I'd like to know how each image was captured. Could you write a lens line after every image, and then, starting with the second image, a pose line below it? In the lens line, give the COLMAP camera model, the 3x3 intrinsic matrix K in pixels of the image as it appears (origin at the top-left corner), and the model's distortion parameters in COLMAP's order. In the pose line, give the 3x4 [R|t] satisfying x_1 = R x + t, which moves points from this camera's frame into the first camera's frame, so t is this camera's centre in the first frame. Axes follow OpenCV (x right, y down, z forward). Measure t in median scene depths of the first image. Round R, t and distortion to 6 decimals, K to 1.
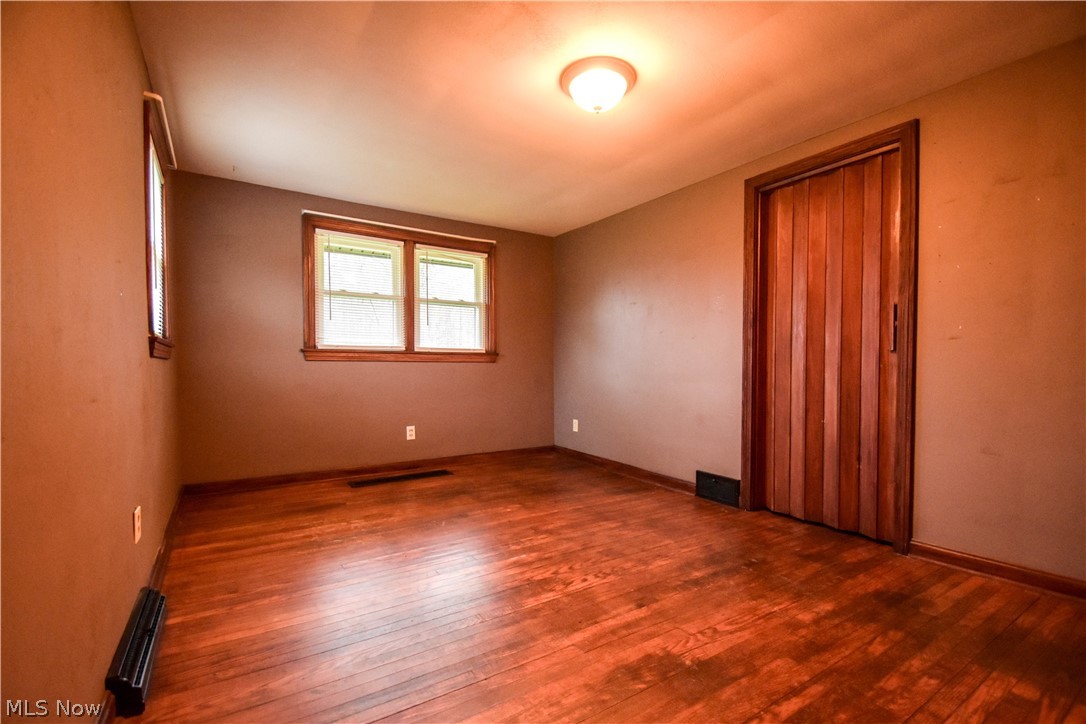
lens RADIAL K [[479.9, 0, 544.3], [0, 479.9, 380.6], [0, 0, 1]] dist [0.019289, -0.019789]
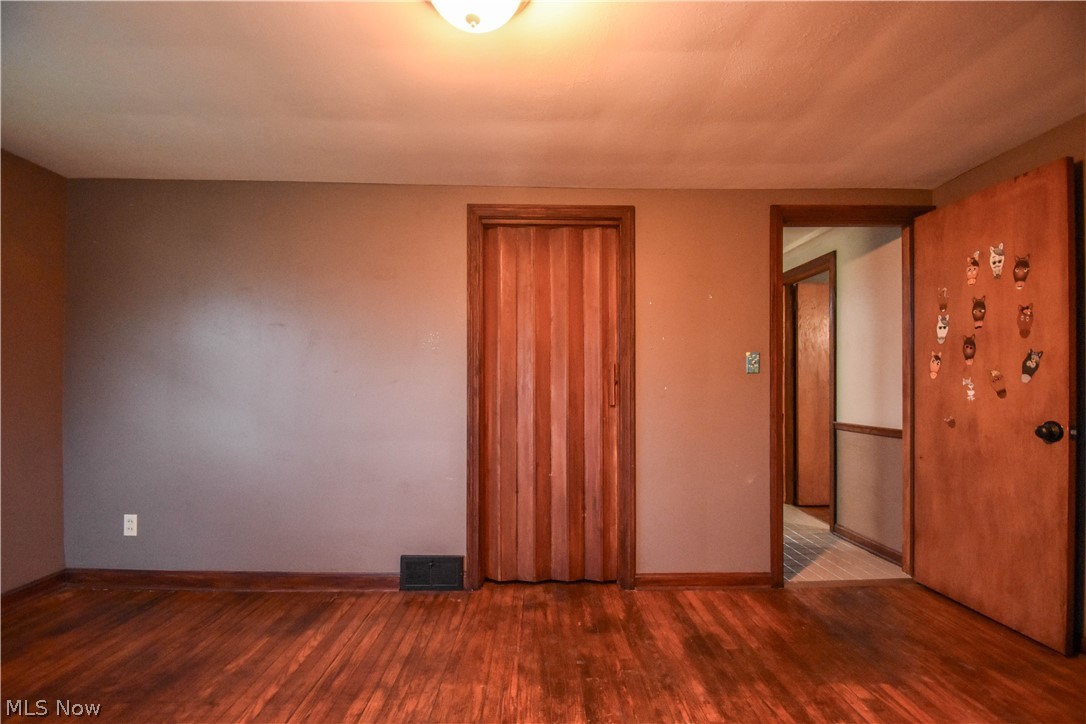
lens RADIAL K [[479.9, 0, 544.3], [0, 479.9, 380.6], [0, 0, 1]] dist [0.019289, -0.019789]
pose [[0.529836, 0.008373, 0.848059, -0.263321], [0.023355, 0.999428, -0.024459, -0.084296], [-0.847779, 0.032766, 0.529337, 0.485195]]
